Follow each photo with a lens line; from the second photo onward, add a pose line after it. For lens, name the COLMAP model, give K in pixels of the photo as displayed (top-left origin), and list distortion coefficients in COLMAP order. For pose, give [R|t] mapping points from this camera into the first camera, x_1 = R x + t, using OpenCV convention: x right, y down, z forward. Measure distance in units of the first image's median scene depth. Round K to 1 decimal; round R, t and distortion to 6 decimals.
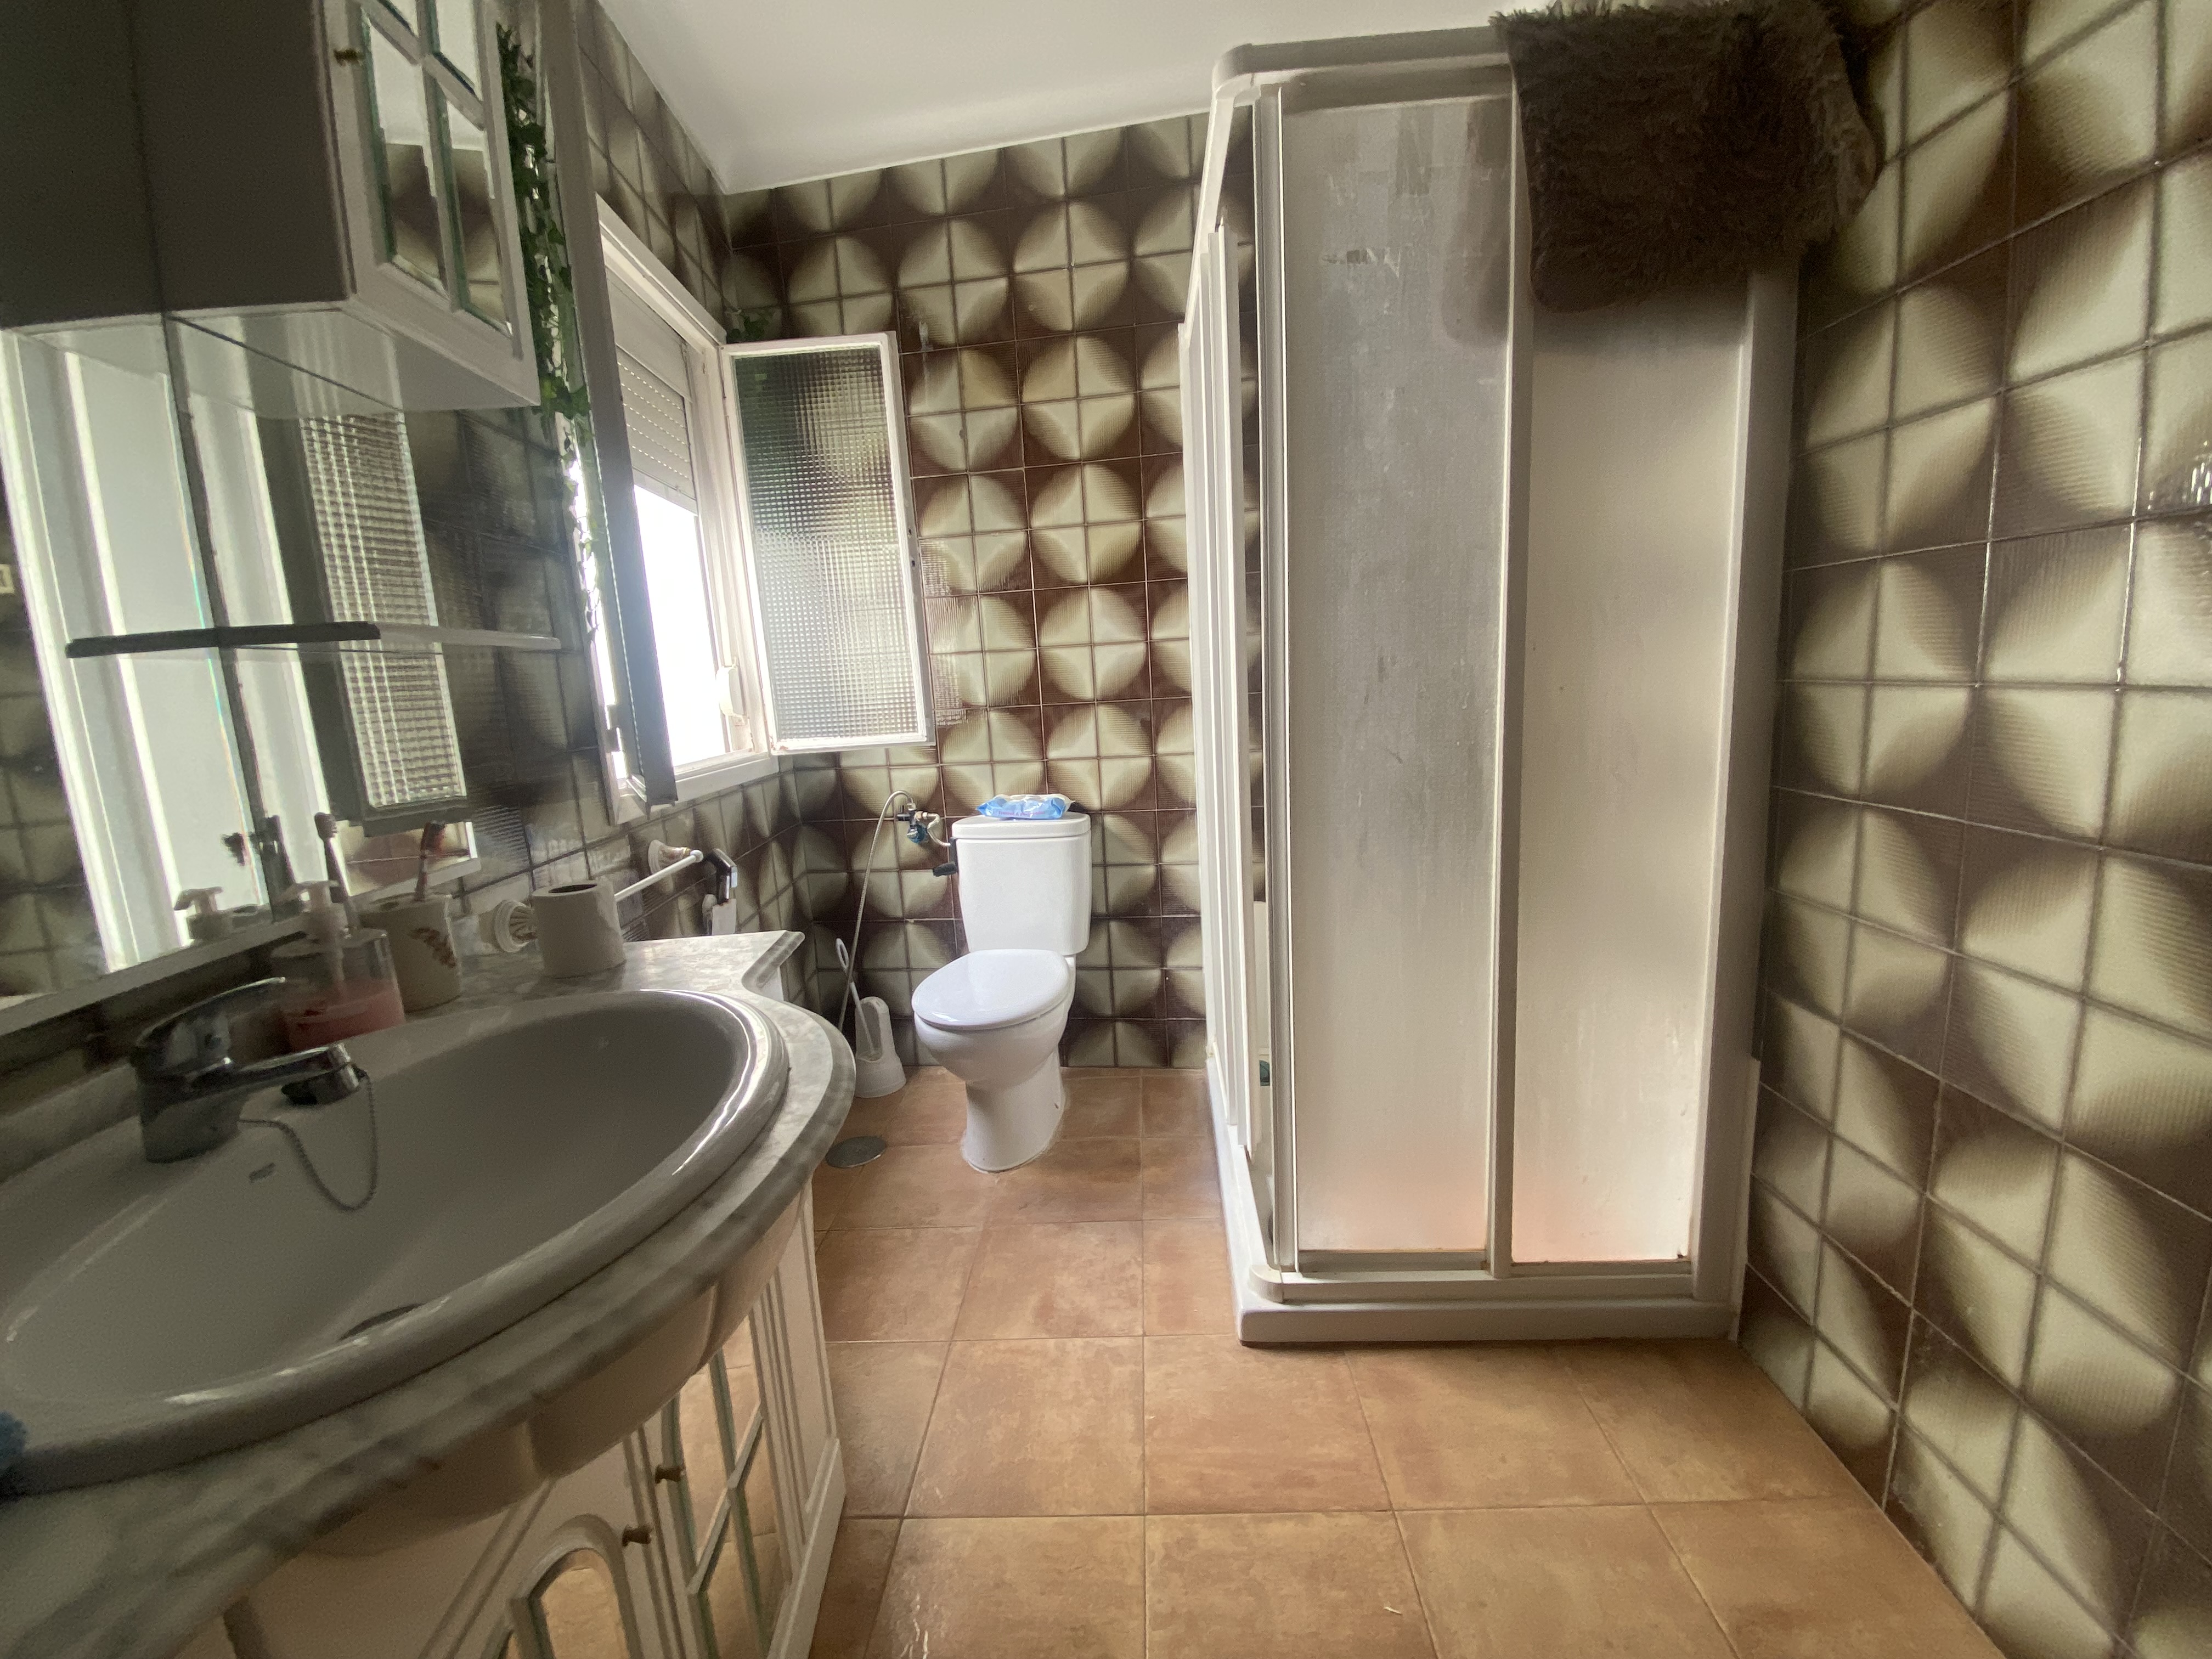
lens RADIAL K [[899.6, 0, 1106.0], [0, 899.6, 836.5], [0, 0, 1]] dist [0.020556, -0.018239]
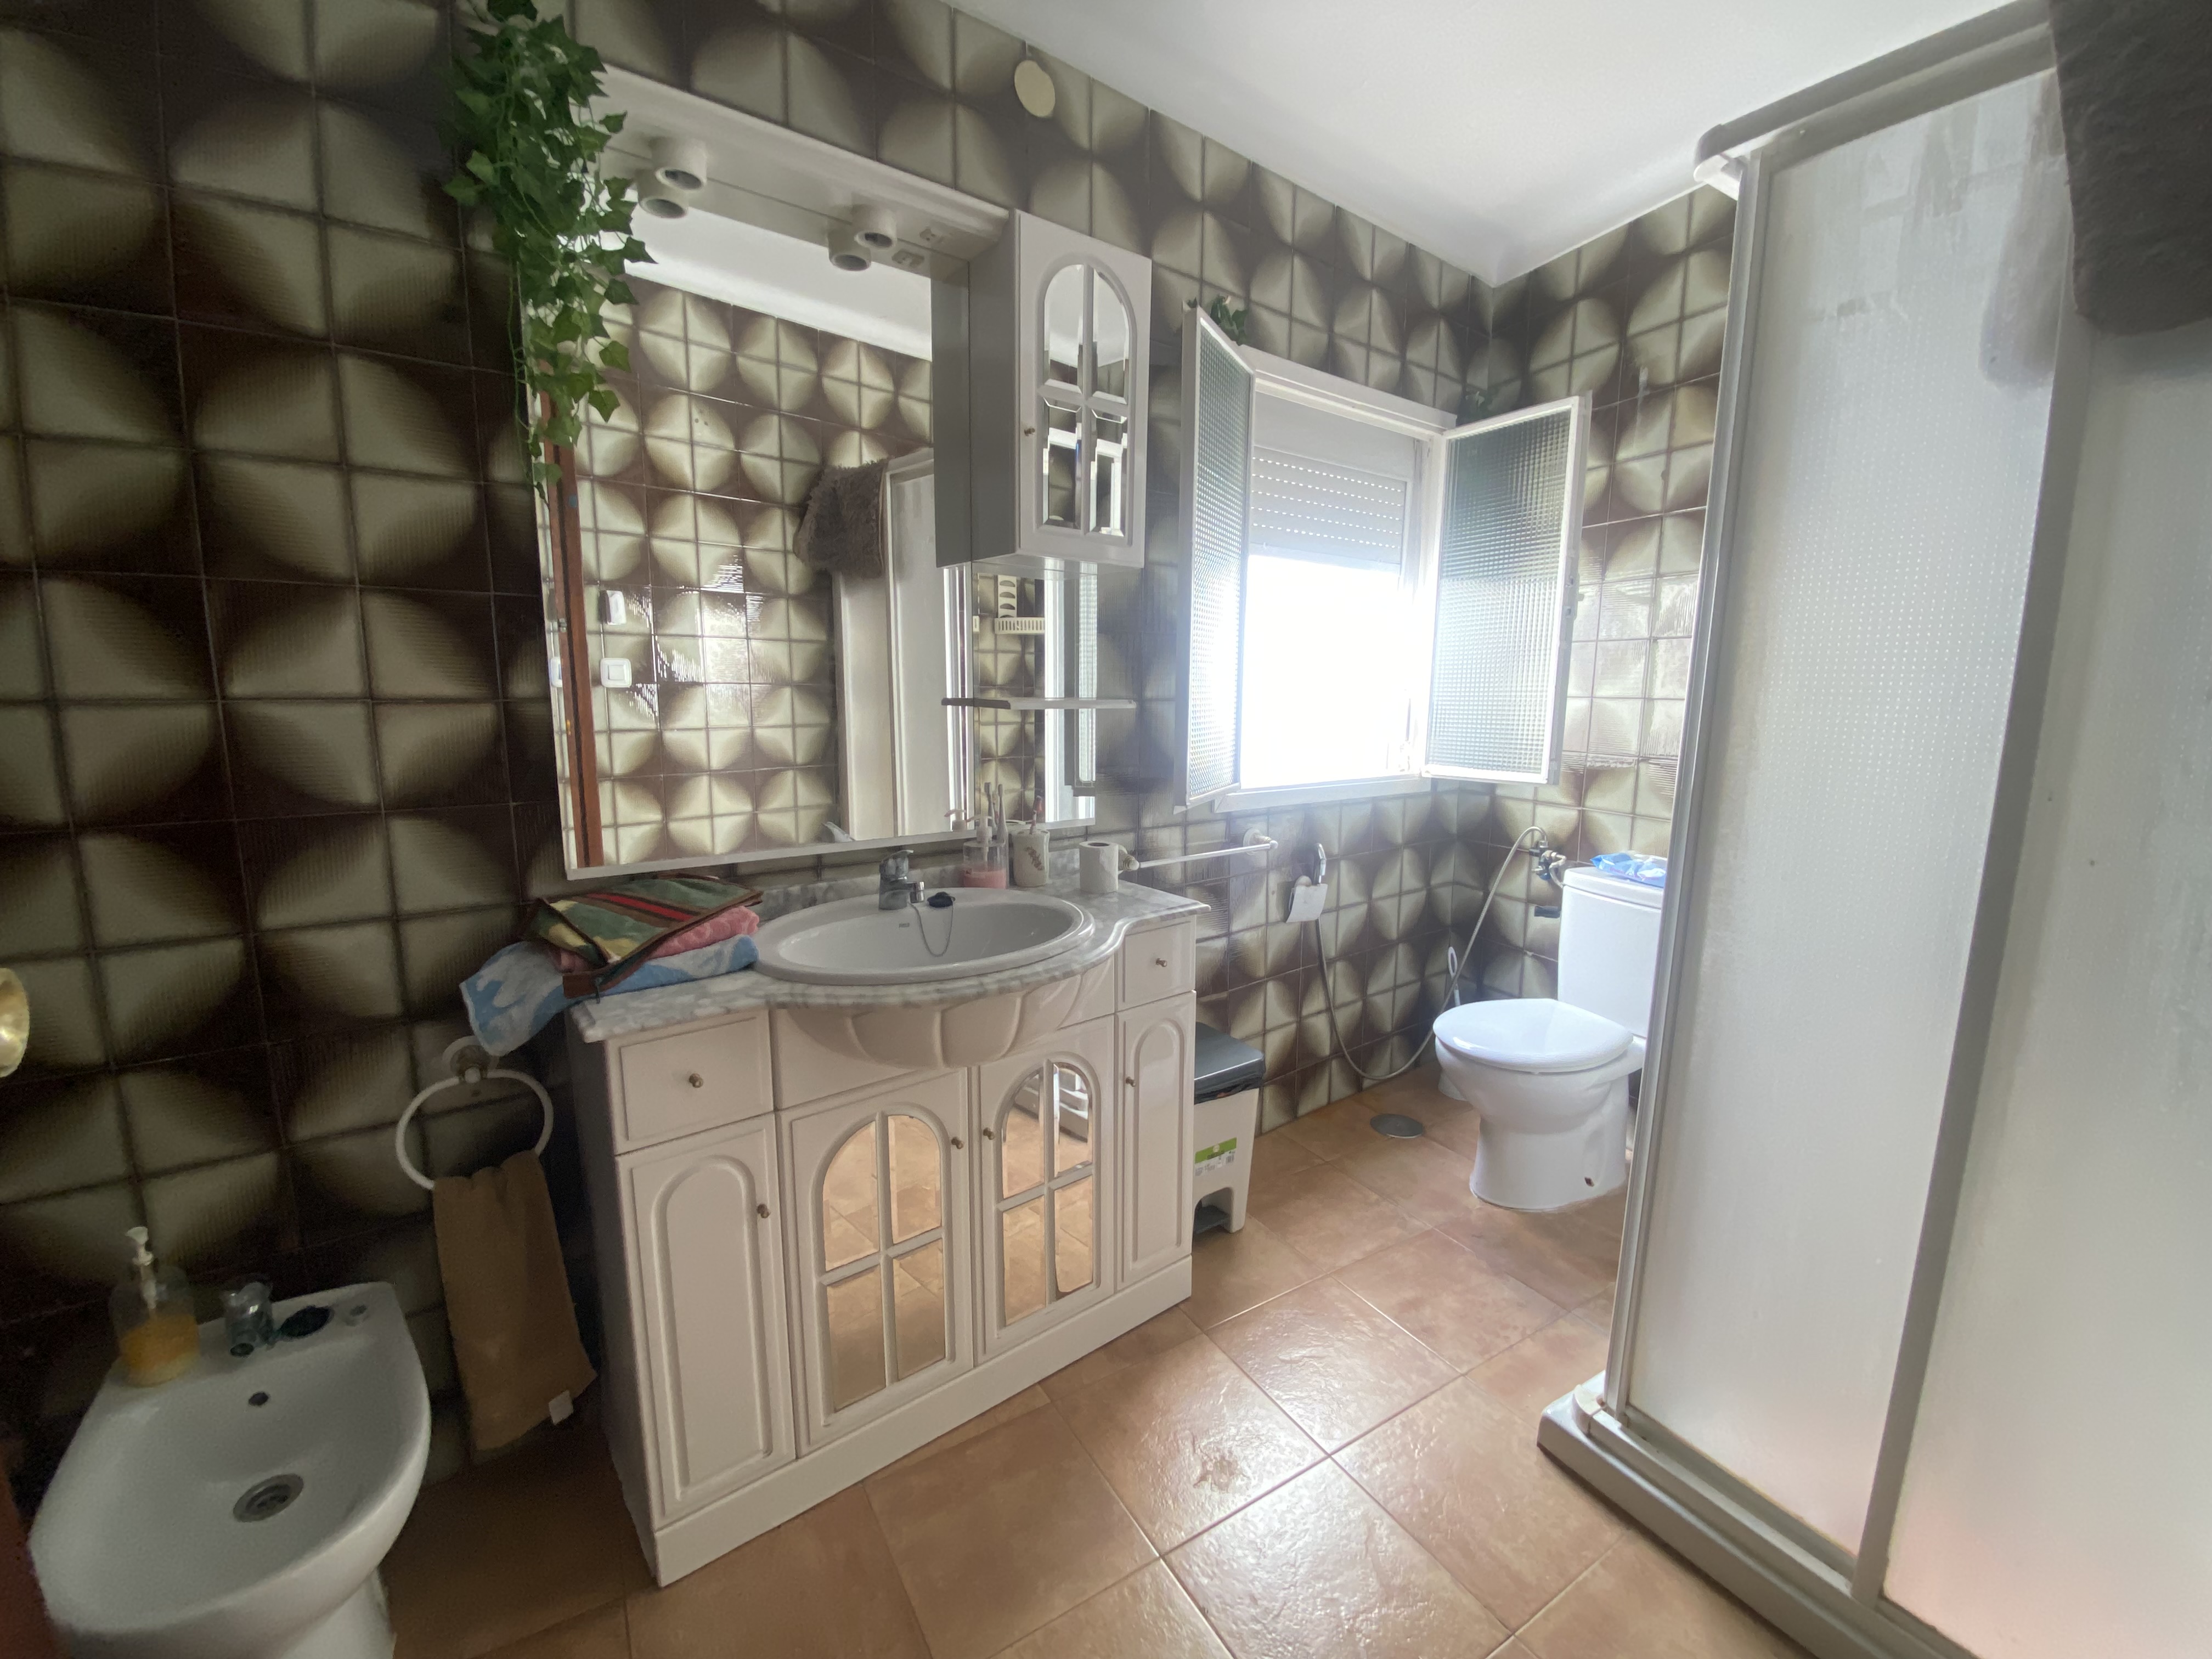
lens RADIAL K [[899.6, 0, 1106.0], [0, 899.6, 836.5], [0, 0, 1]] dist [0.020556, -0.018239]
pose [[0.562266, 0.197022, -0.803143, 0.392212], [-0.188680, 0.976151, 0.107372, -0.069375], [0.805144, 0.091165, 0.586031, -0.004895]]
